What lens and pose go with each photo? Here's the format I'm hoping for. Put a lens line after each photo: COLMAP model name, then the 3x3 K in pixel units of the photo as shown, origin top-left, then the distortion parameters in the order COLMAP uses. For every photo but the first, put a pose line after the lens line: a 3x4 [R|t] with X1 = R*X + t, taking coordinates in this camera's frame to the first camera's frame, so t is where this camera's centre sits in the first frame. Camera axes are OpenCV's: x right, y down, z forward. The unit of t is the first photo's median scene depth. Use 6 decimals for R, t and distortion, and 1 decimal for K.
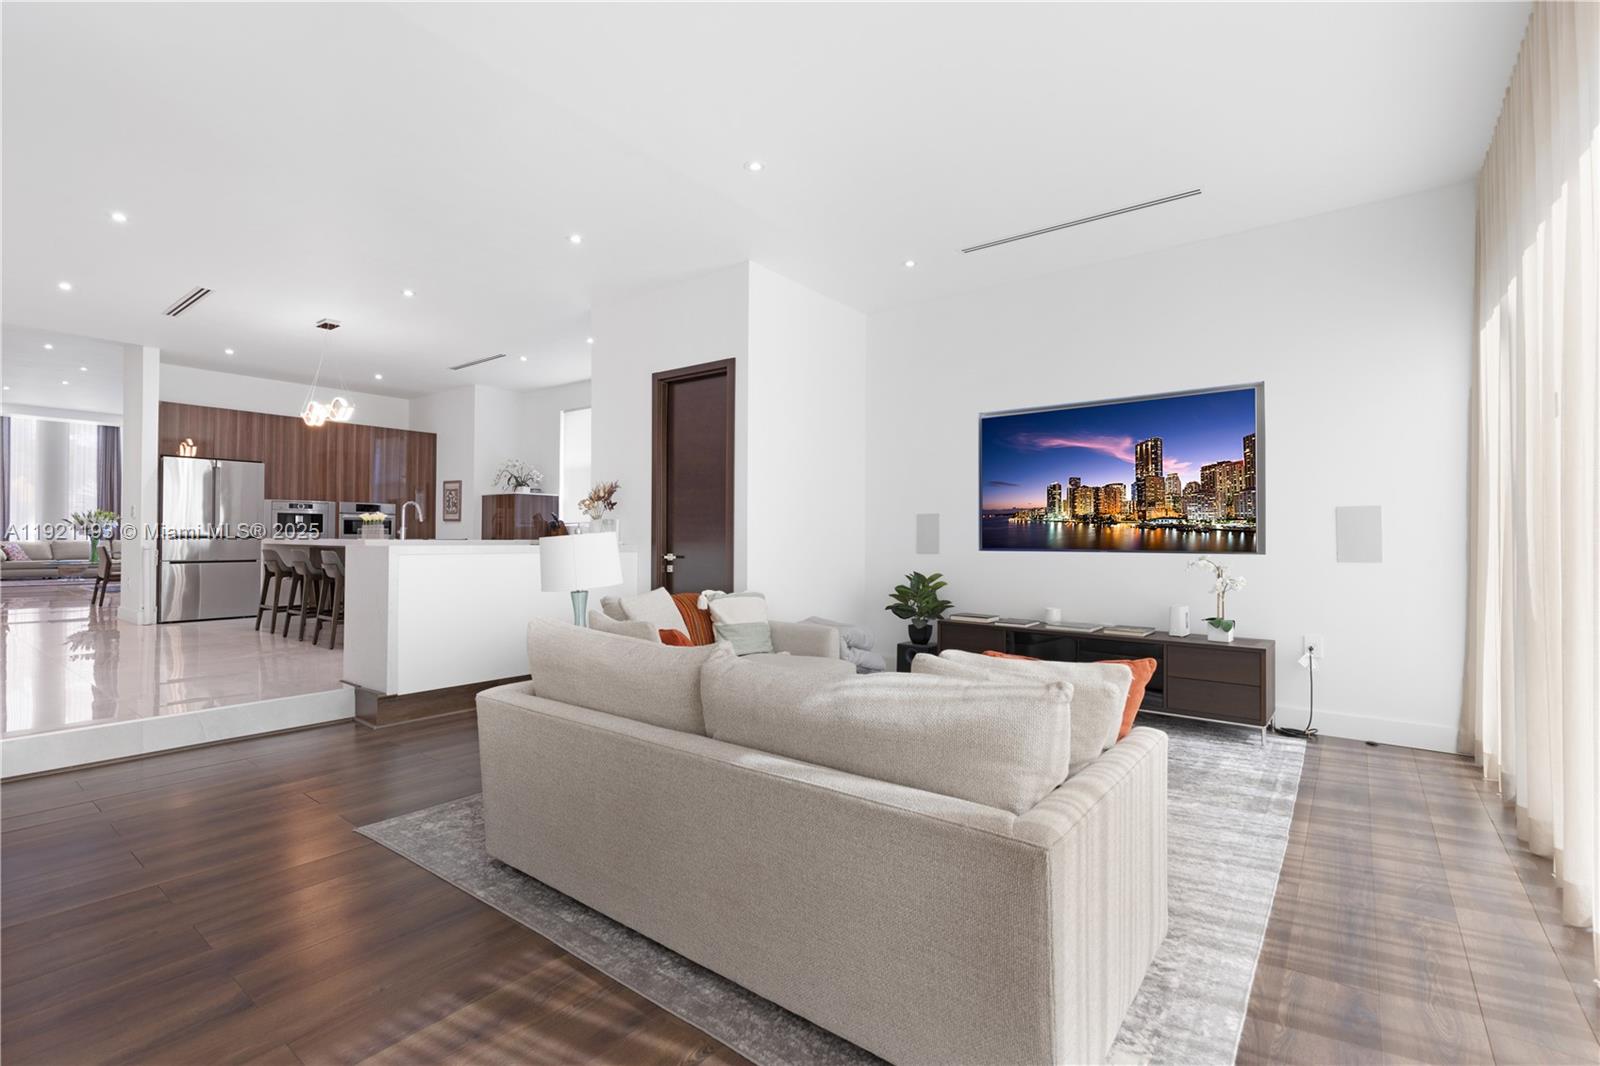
lens RADIAL K [[719.7, 0, 808.5], [0, 719.7, 526.6], [0, 0, 1]] dist [0.003654, -0.000183]
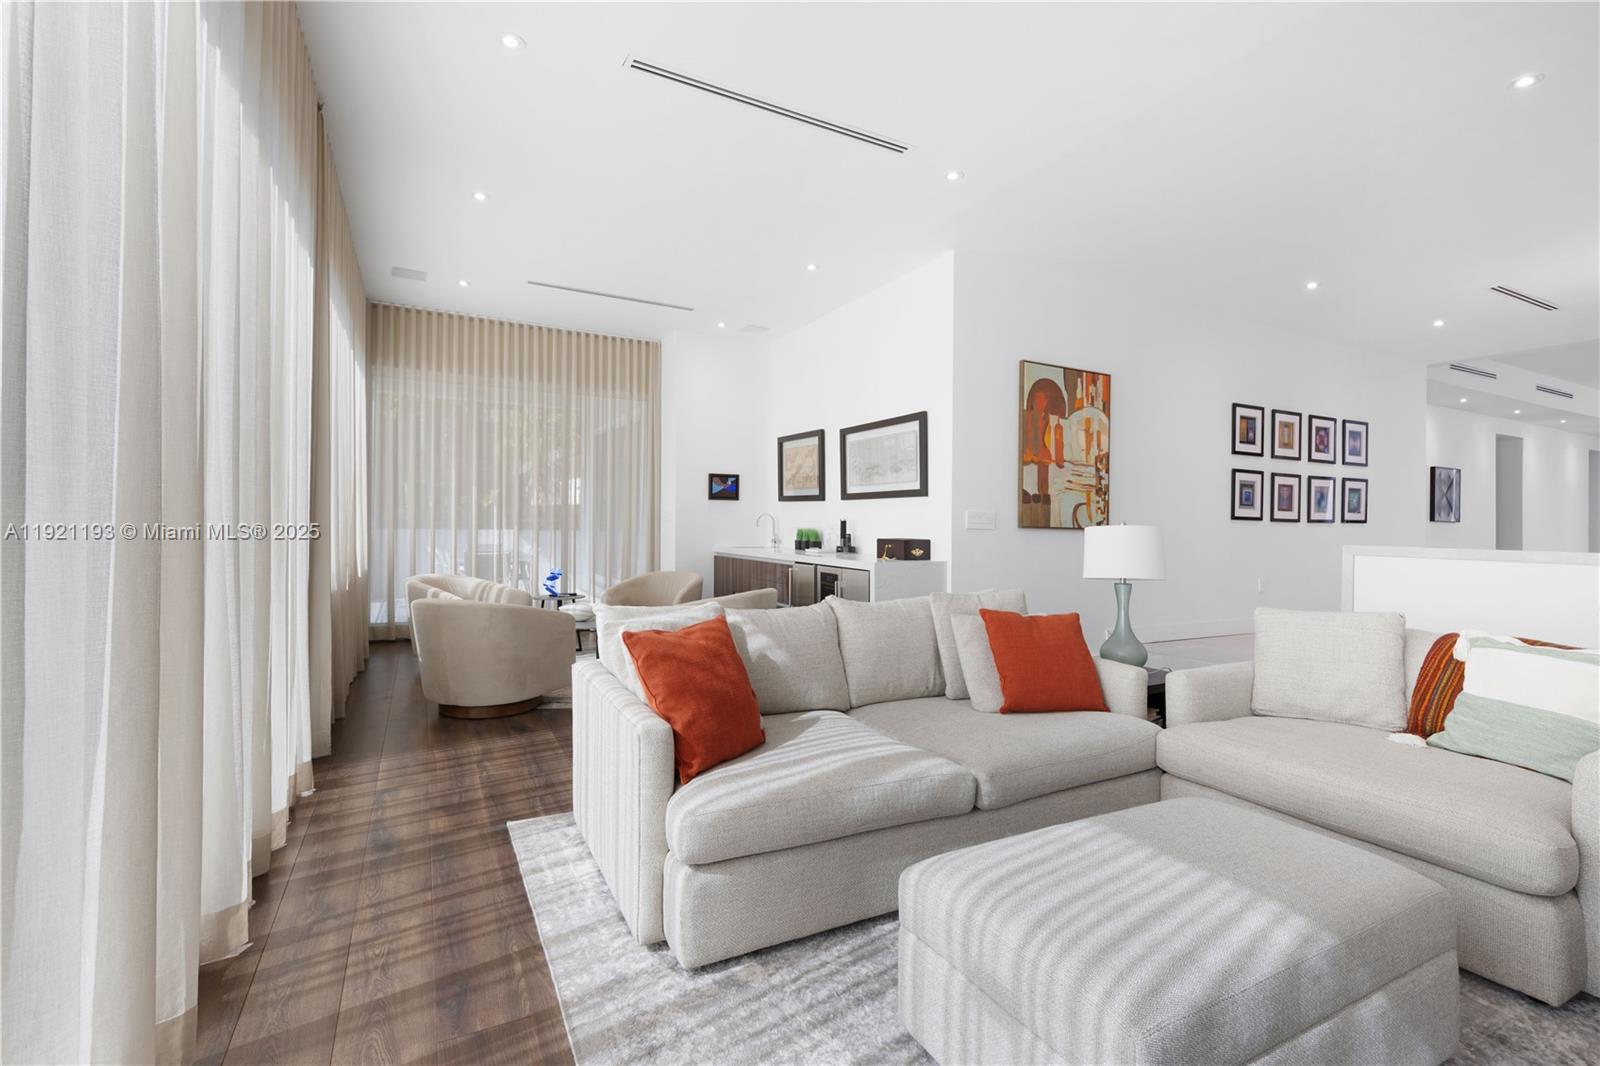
lens RADIAL K [[719.7, 0, 806.5], [0, 719.7, 526.6], [0, 0, 1]] dist [0.003654, -0.000183]
pose [[-0.415191, -0.009279, -0.909687, 0.314699], [-0.003578, 0.999957, -0.008567, 0.007042], [0.909727, -0.000302, -0.415206, 0.392048]]
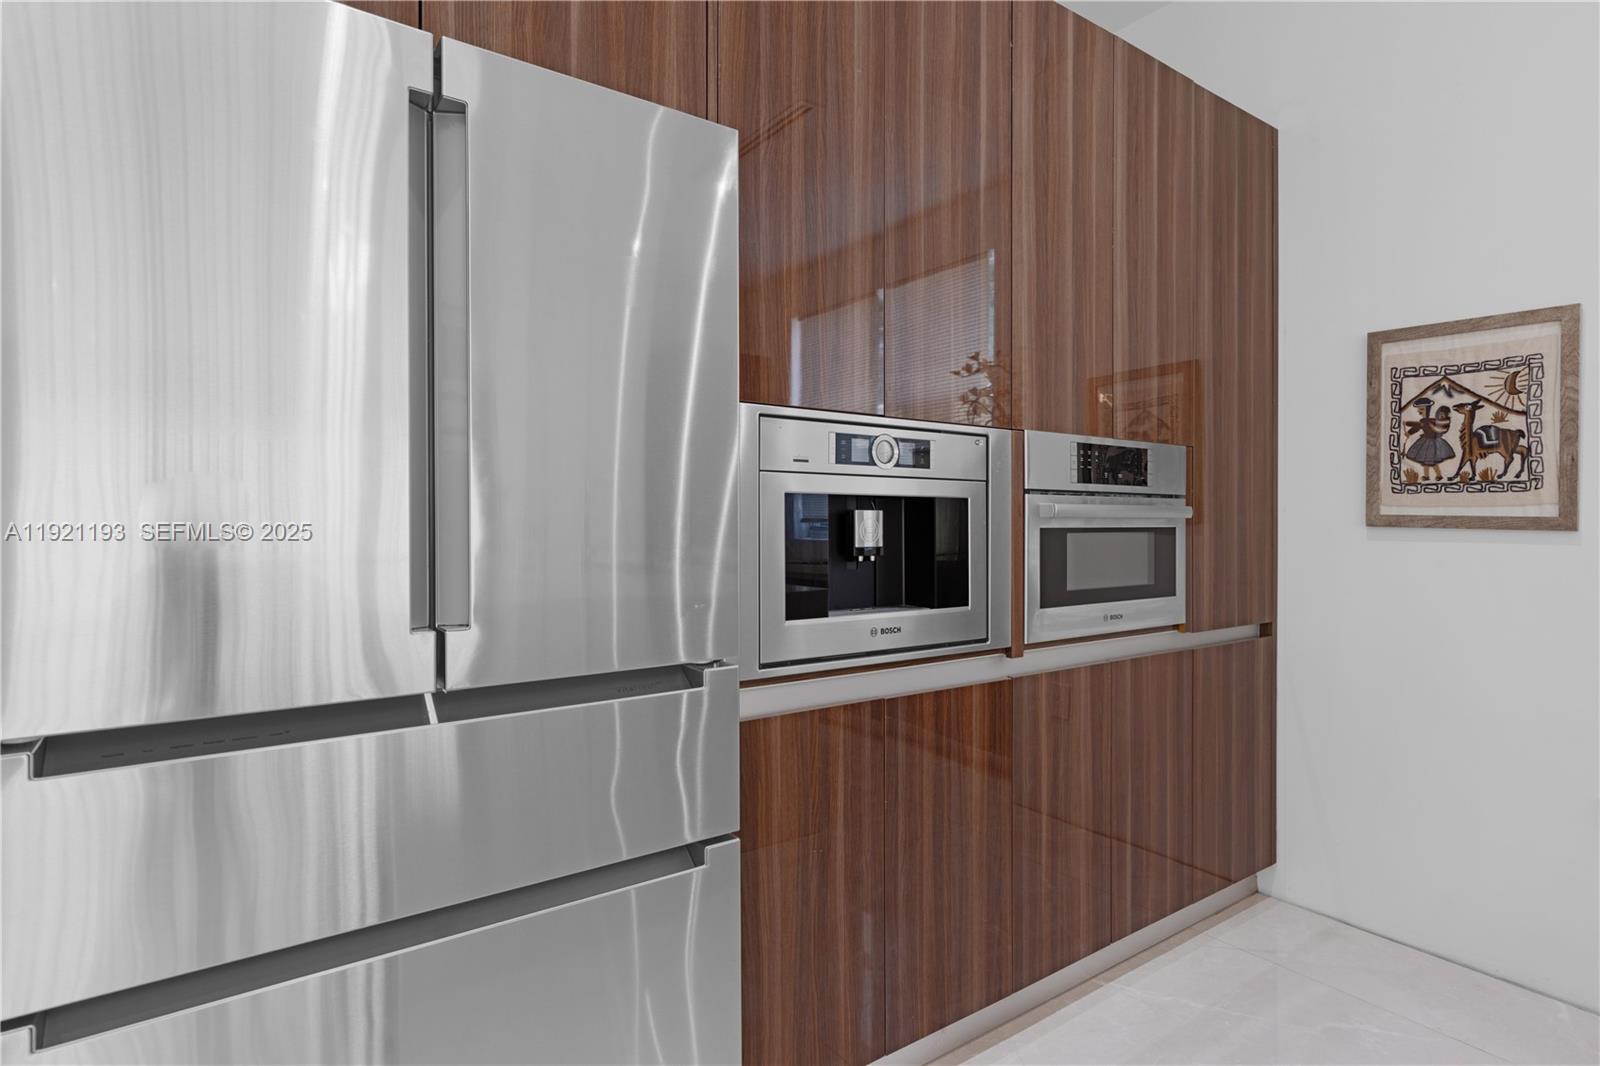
lens RADIAL K [[821.3, 0, 805.0], [0, 821.3, 518.6], [0, 0, 1]] dist [0.003750, -0.004458]
pose [[0.956694, -0.002916, -0.291082, -0.712721], [0.006634, 0.999909, 0.011786, -0.016442], [0.291021, -0.013207, 0.956625, 0.872895]]
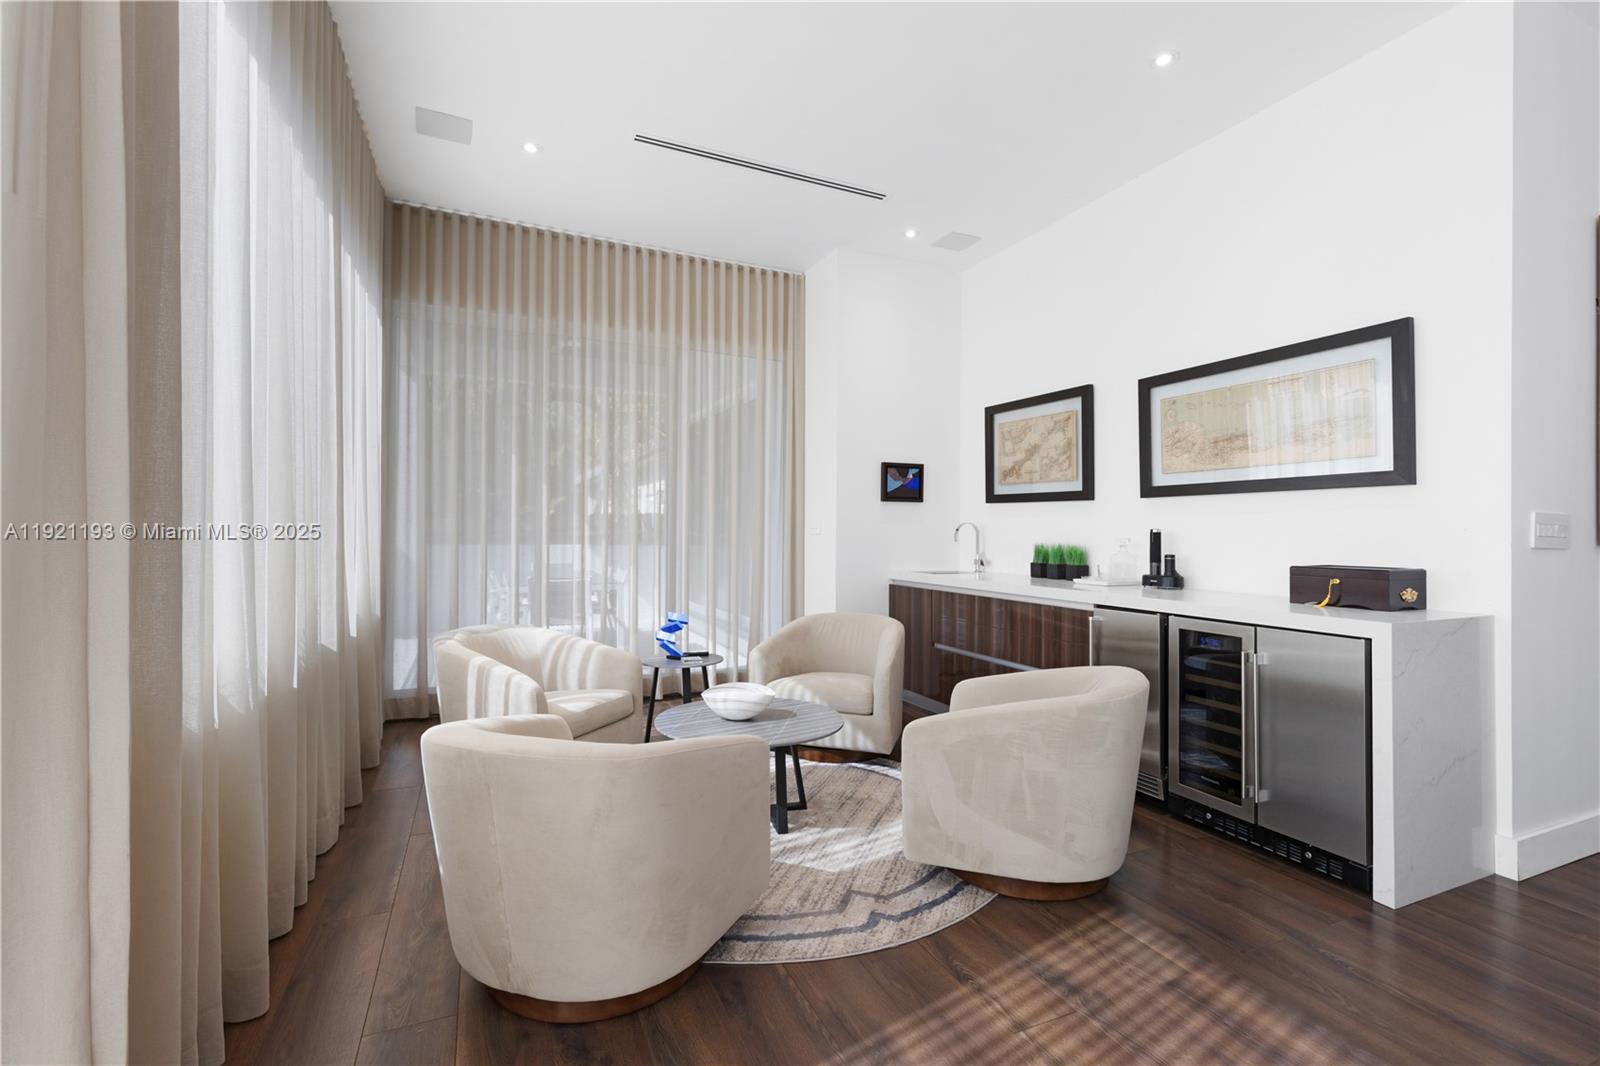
lens RADIAL K [[719.7, 0, 806.2], [0, 719.7, 528.9], [0, 0, 1]] dist [0.003654, -0.000183]
pose [[-0.475115, -0.016899, -0.879761, 0.103167], [-0.000156, 0.999817, -0.019120, 0.000677], [0.879924, -0.008947, -0.475031, 0.130755]]
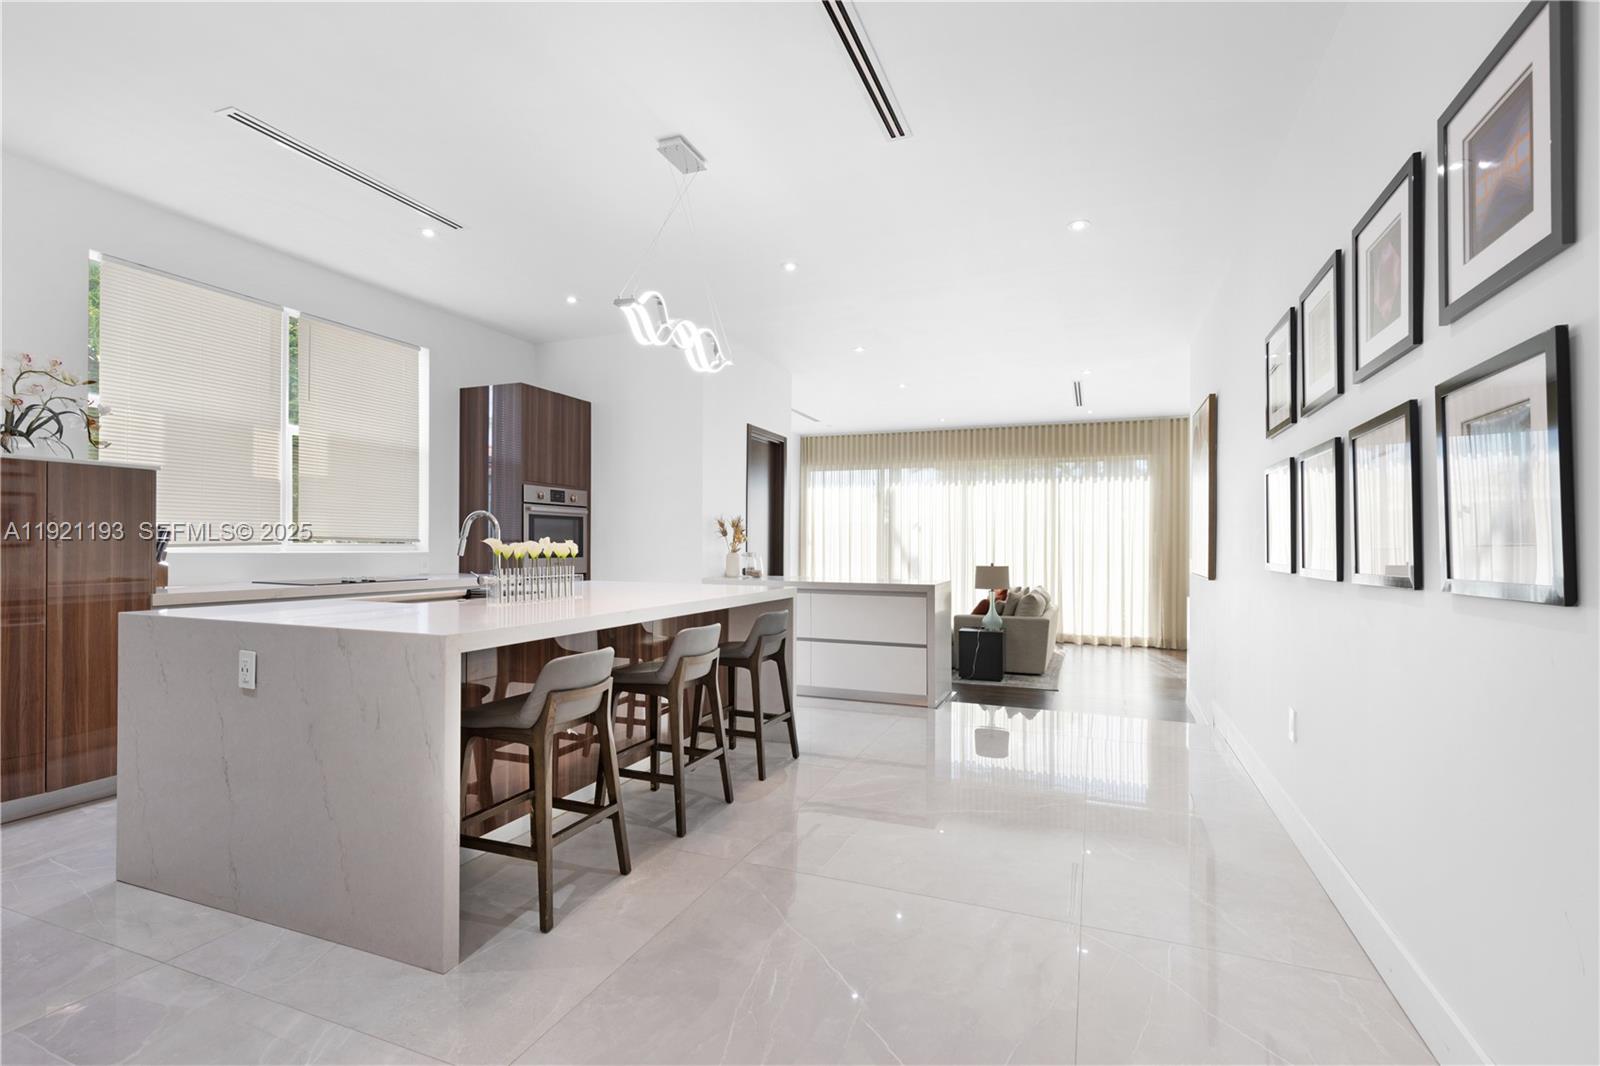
lens RADIAL K [[719.7, 0, 812.1], [0, 719.7, 546.2], [0, 0, 1]] dist [0.003654, -0.000183]
pose [[-0.276805, -0.010767, 0.960866, -0.946138], [-0.024377, 0.999694, 0.004179, -0.018207], [-0.960617, -0.022266, -0.276982, 0.854458]]
